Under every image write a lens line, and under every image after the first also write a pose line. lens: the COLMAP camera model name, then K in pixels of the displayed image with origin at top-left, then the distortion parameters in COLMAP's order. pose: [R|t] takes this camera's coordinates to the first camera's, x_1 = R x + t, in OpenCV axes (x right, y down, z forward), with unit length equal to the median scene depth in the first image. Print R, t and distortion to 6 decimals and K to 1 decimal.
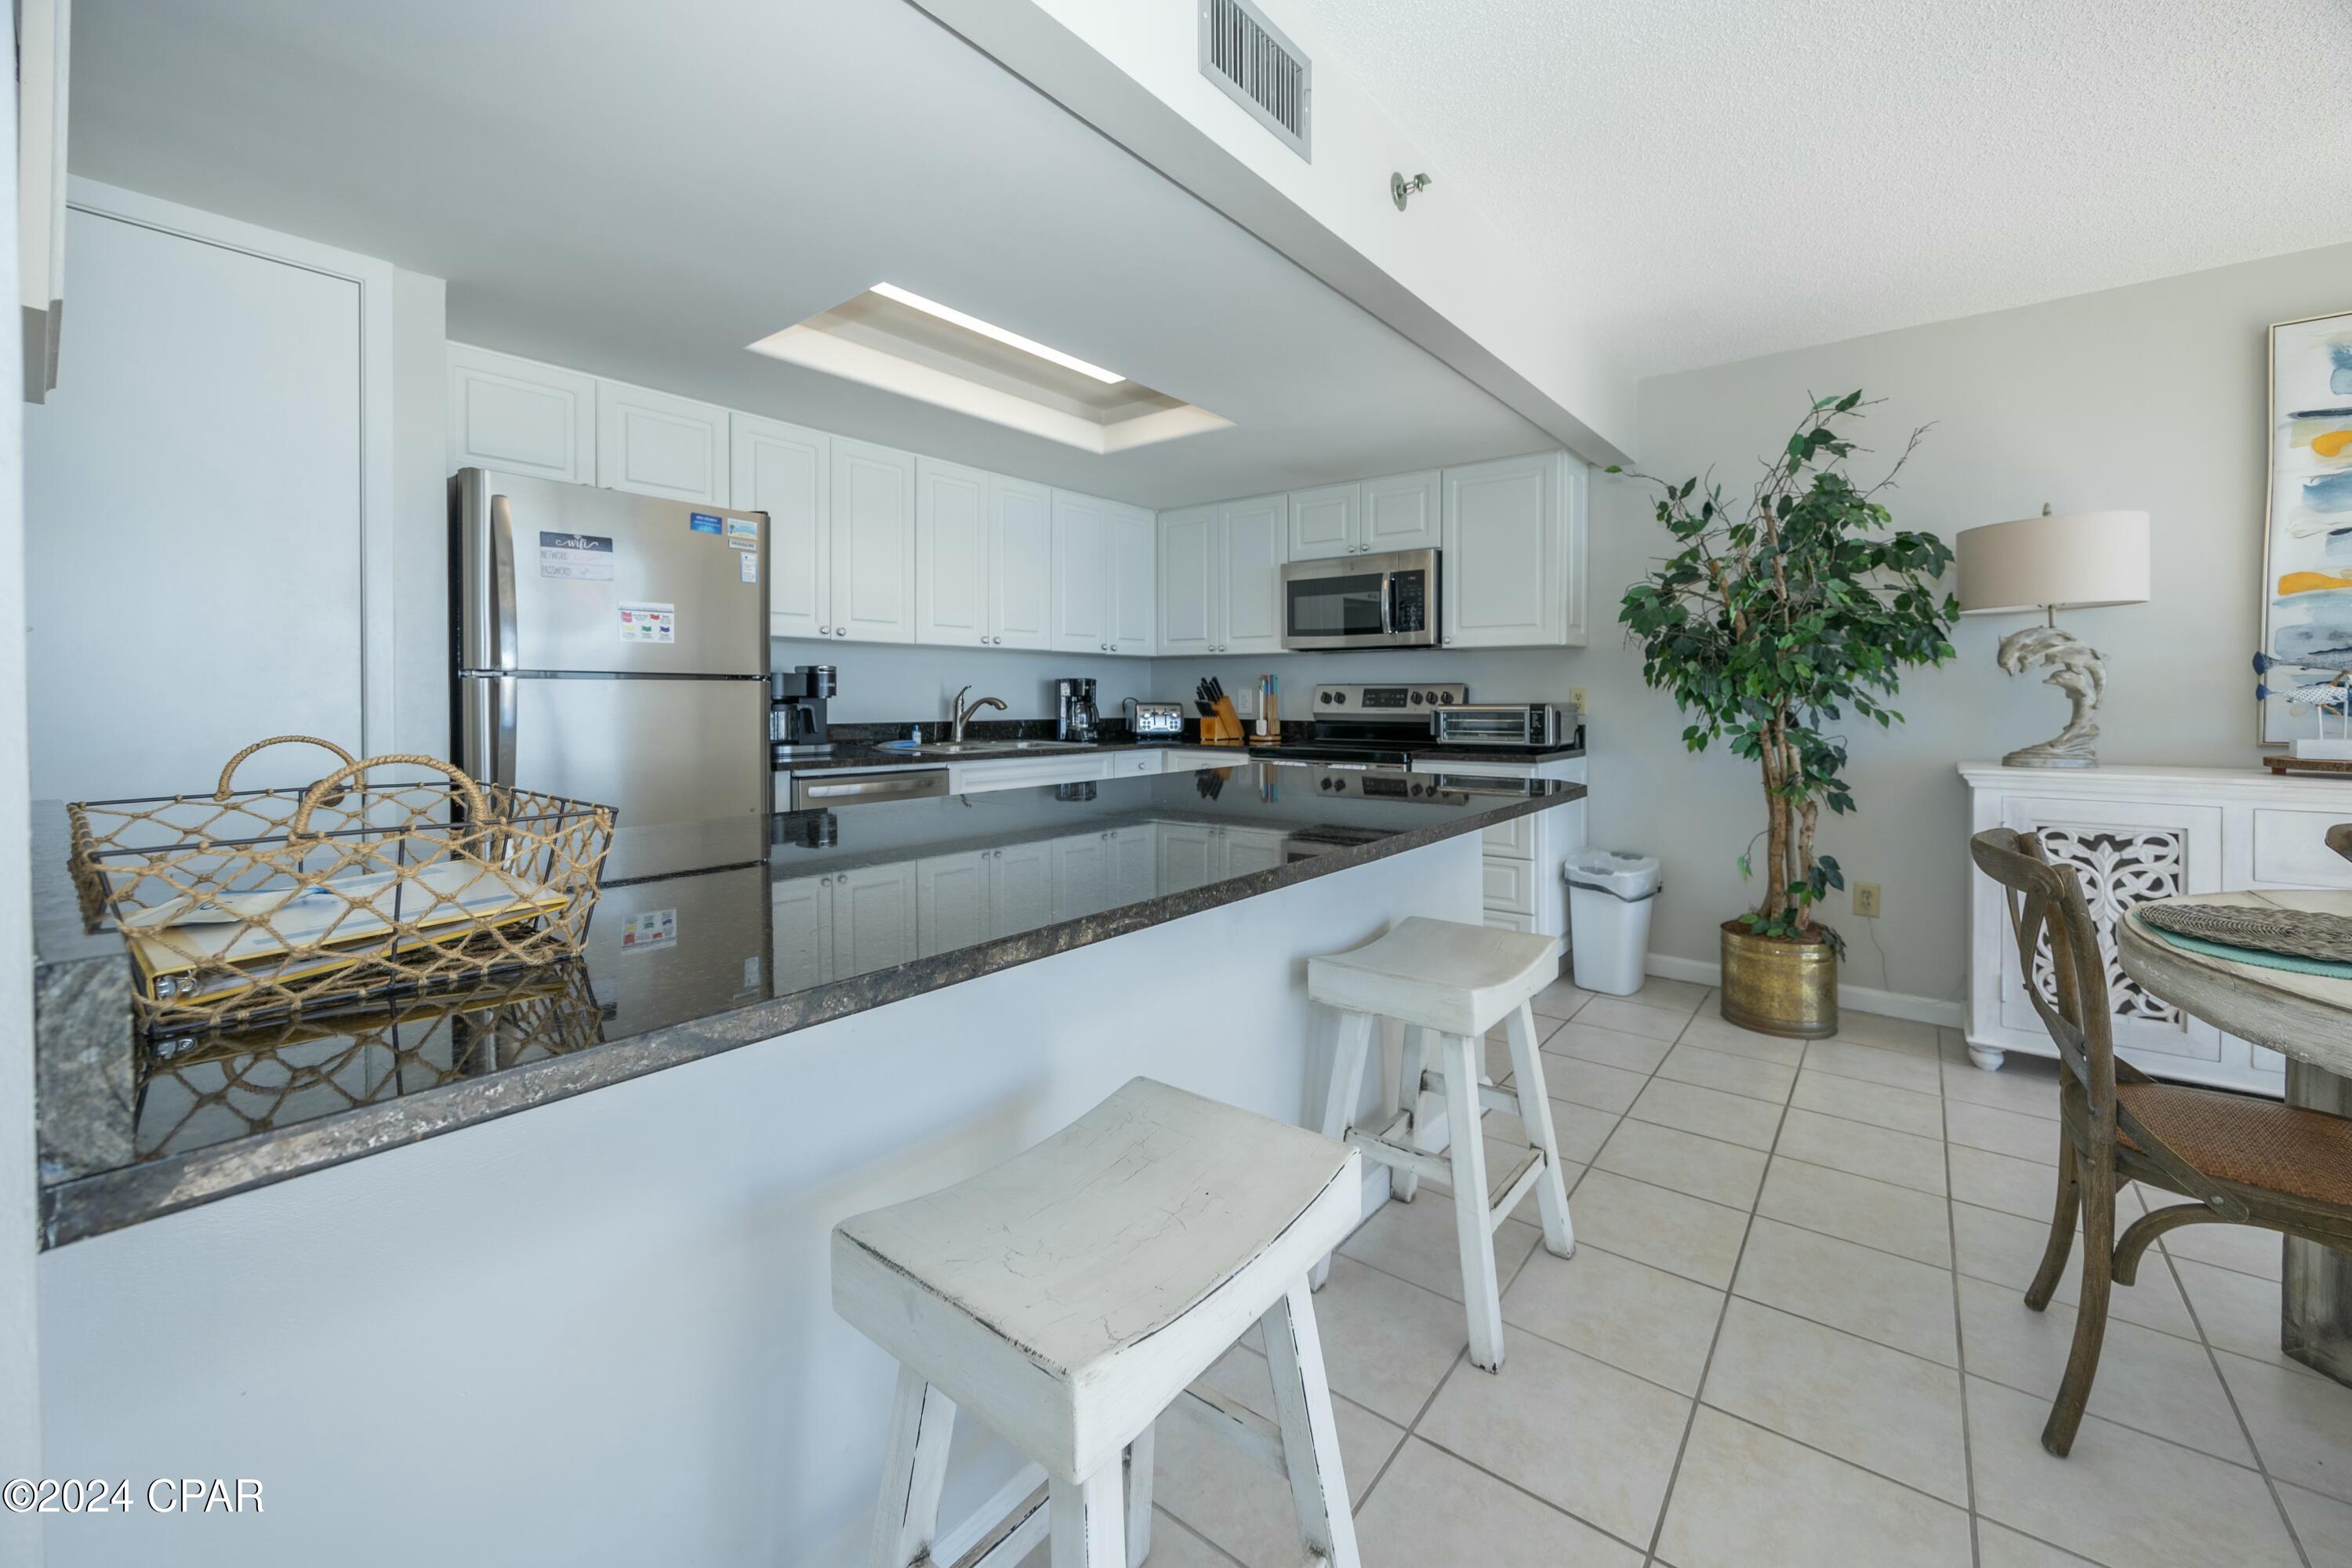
lens RADIAL K [[914.0, 0, 1194.7], [0, 914.0, 701.8], [0, 0, 1]] dist [-0.002992, 0.001209]
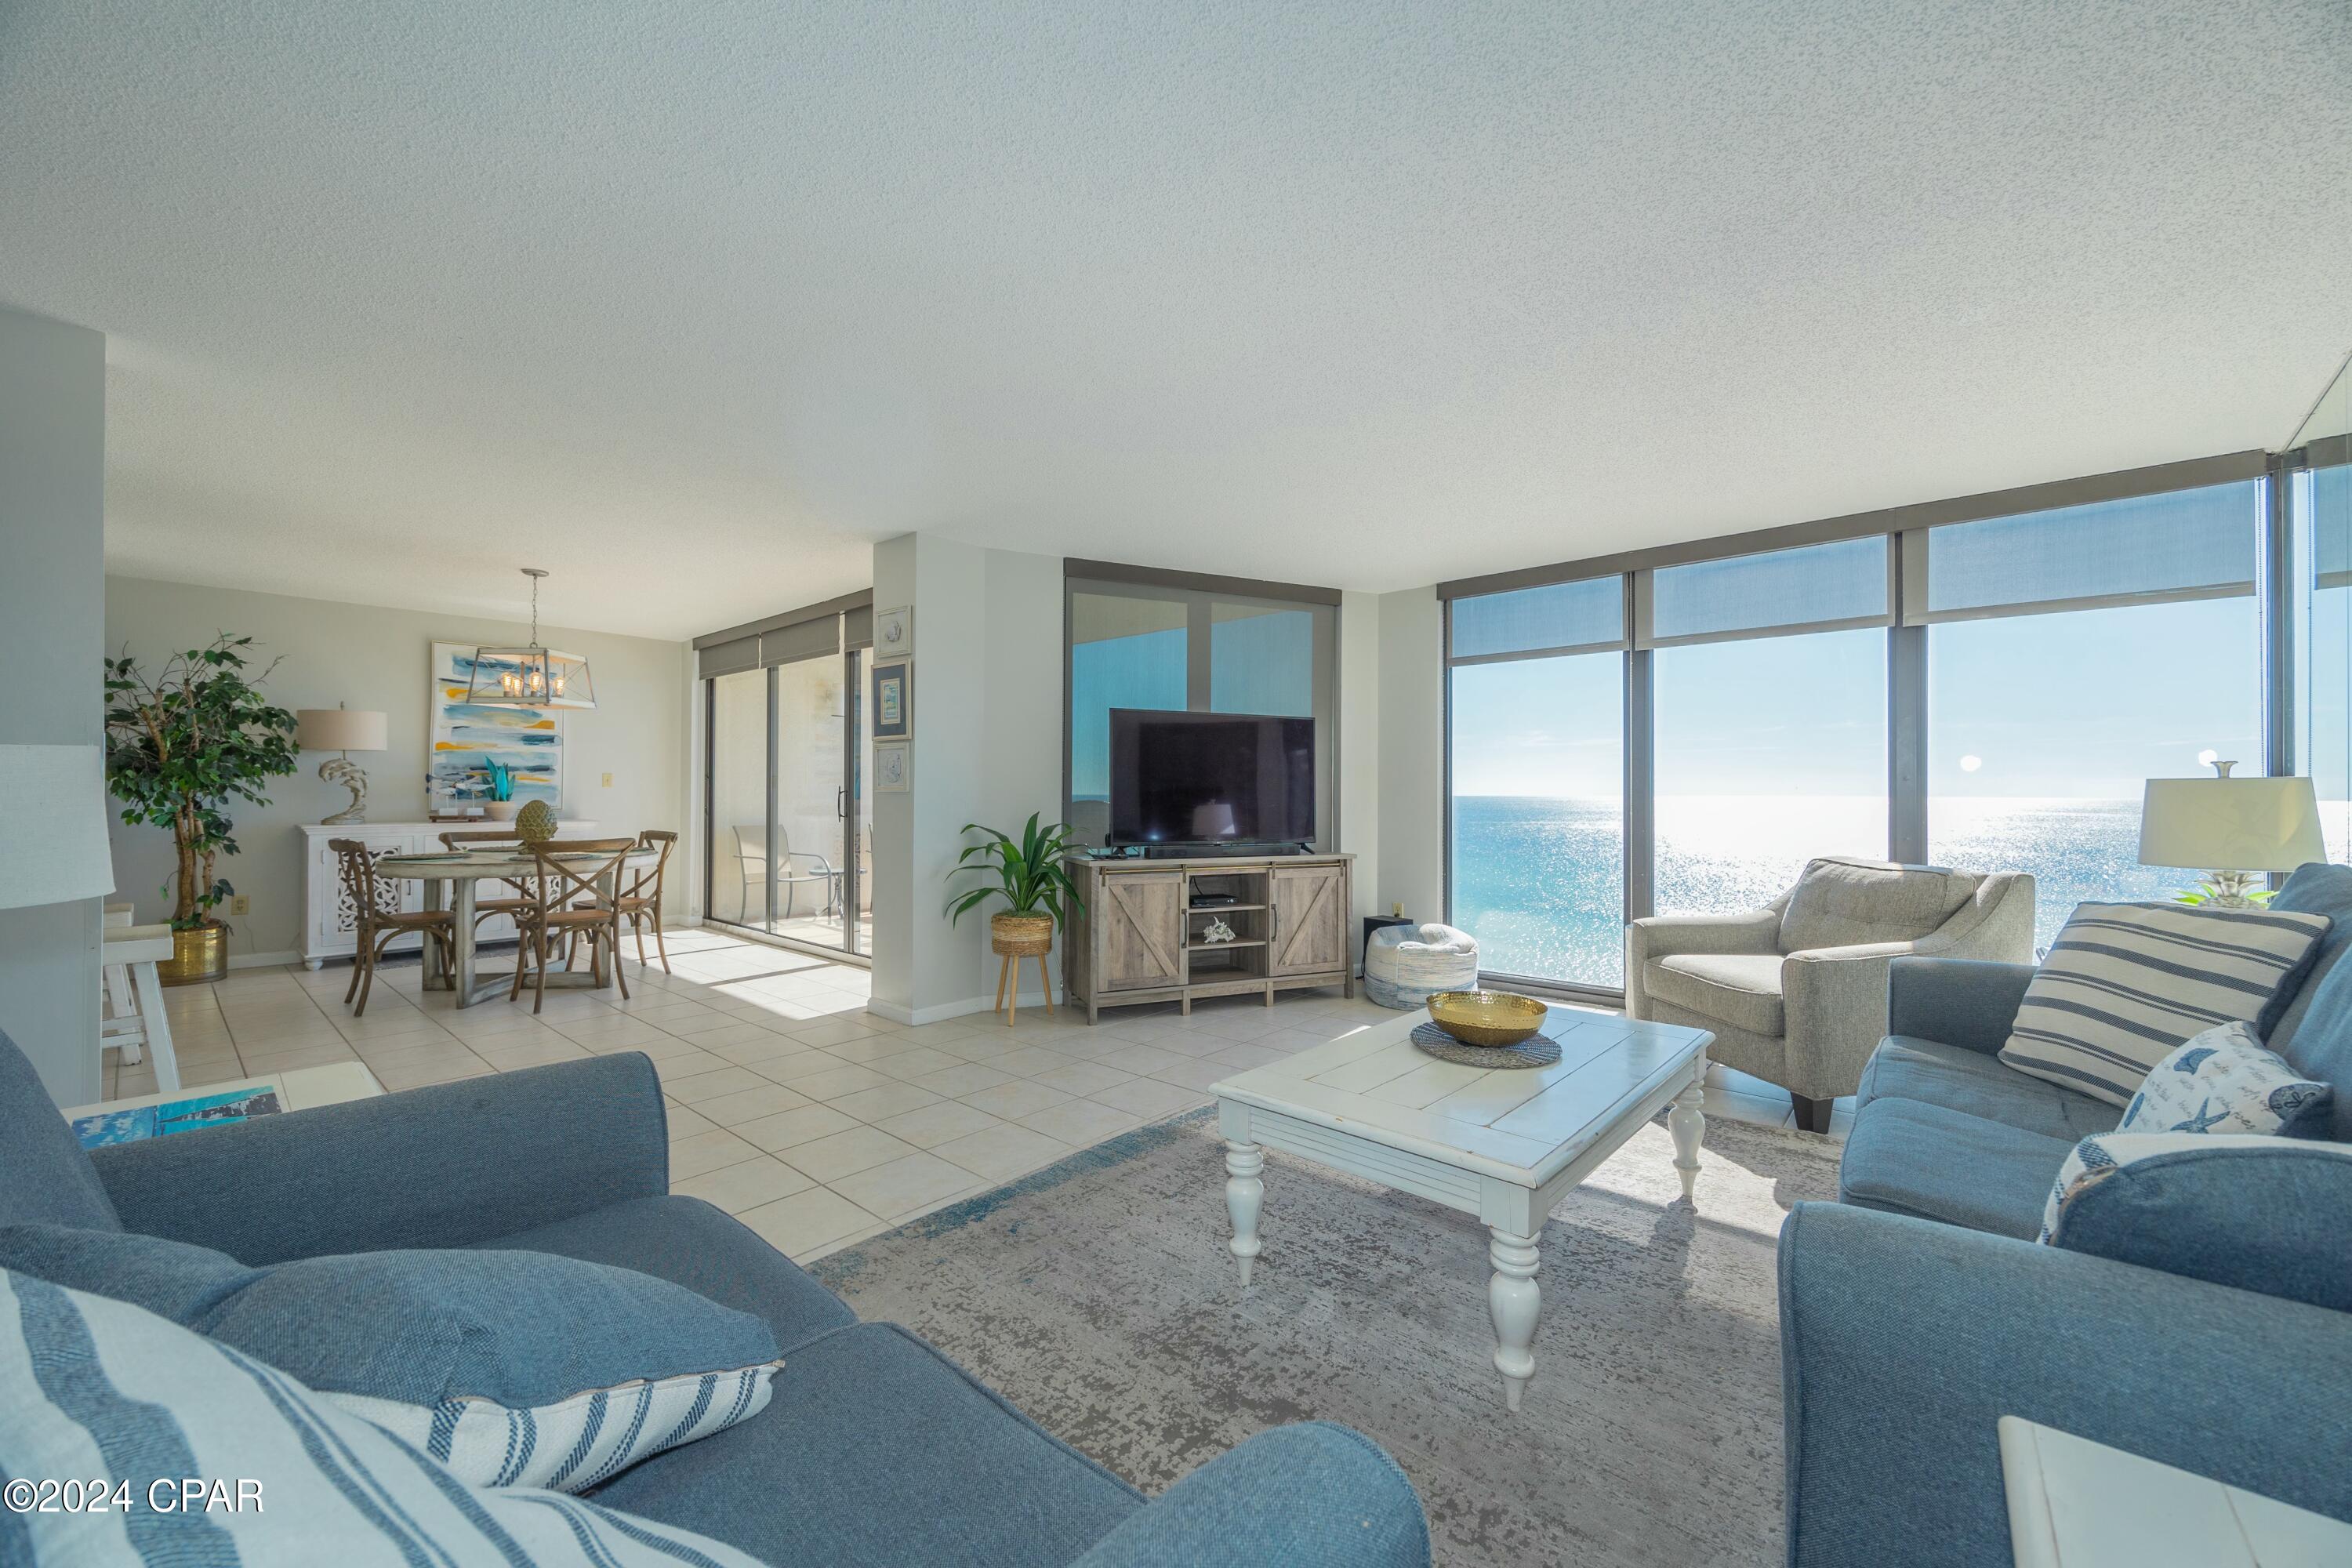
lens RADIAL K [[914.0, 0, 1192.3], [0, 914.0, 785.7], [0, 0, 1]] dist [-0.002992, 0.001209]
pose [[0.053374, 0.005590, 0.998559, -0.990983], [0.000023, 0.999984, -0.005600, -0.006706], [-0.998575, 0.000322, 0.053373, -0.998258]]
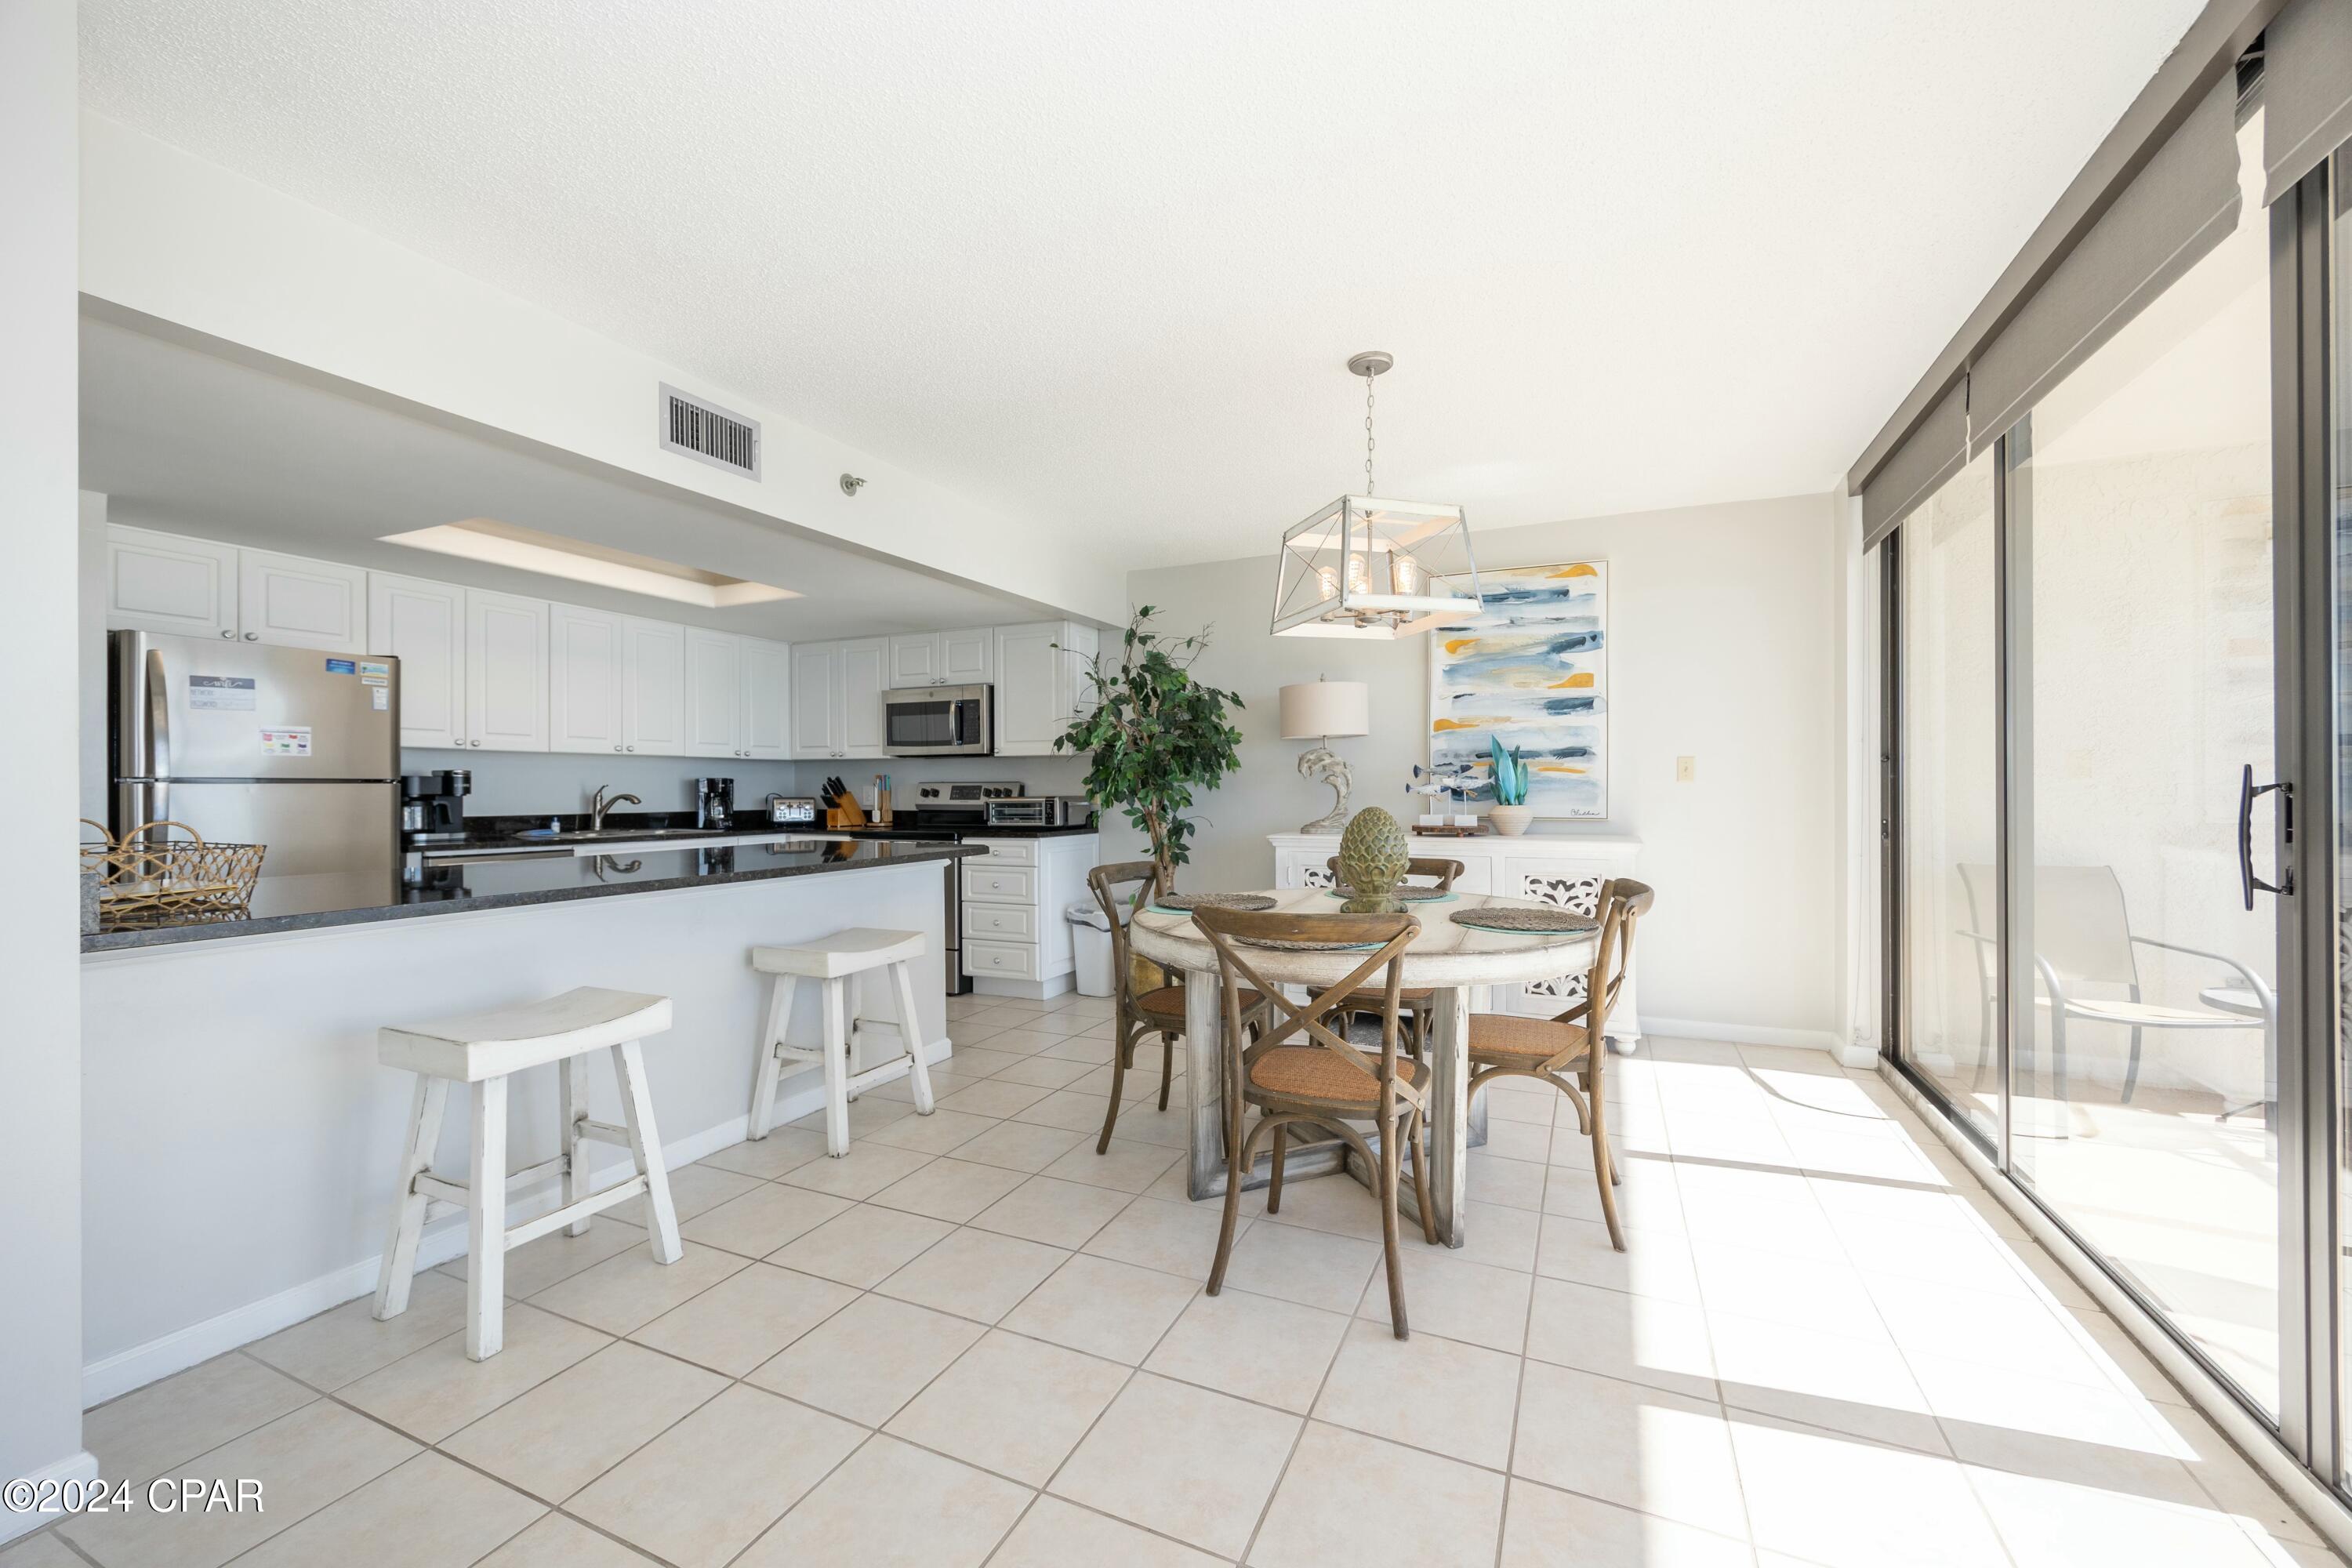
lens RADIAL K [[914.0, 0, 1217.5], [0, 914.0, 782.0], [0, 0, 1]] dist [-0.002992, 0.001209]
pose [[0.968423, -0.002299, 0.249303, 0.298914], [0.005558, 0.999908, -0.012368, -0.001687], [-0.249251, 0.013363, 0.968347, -0.487841]]
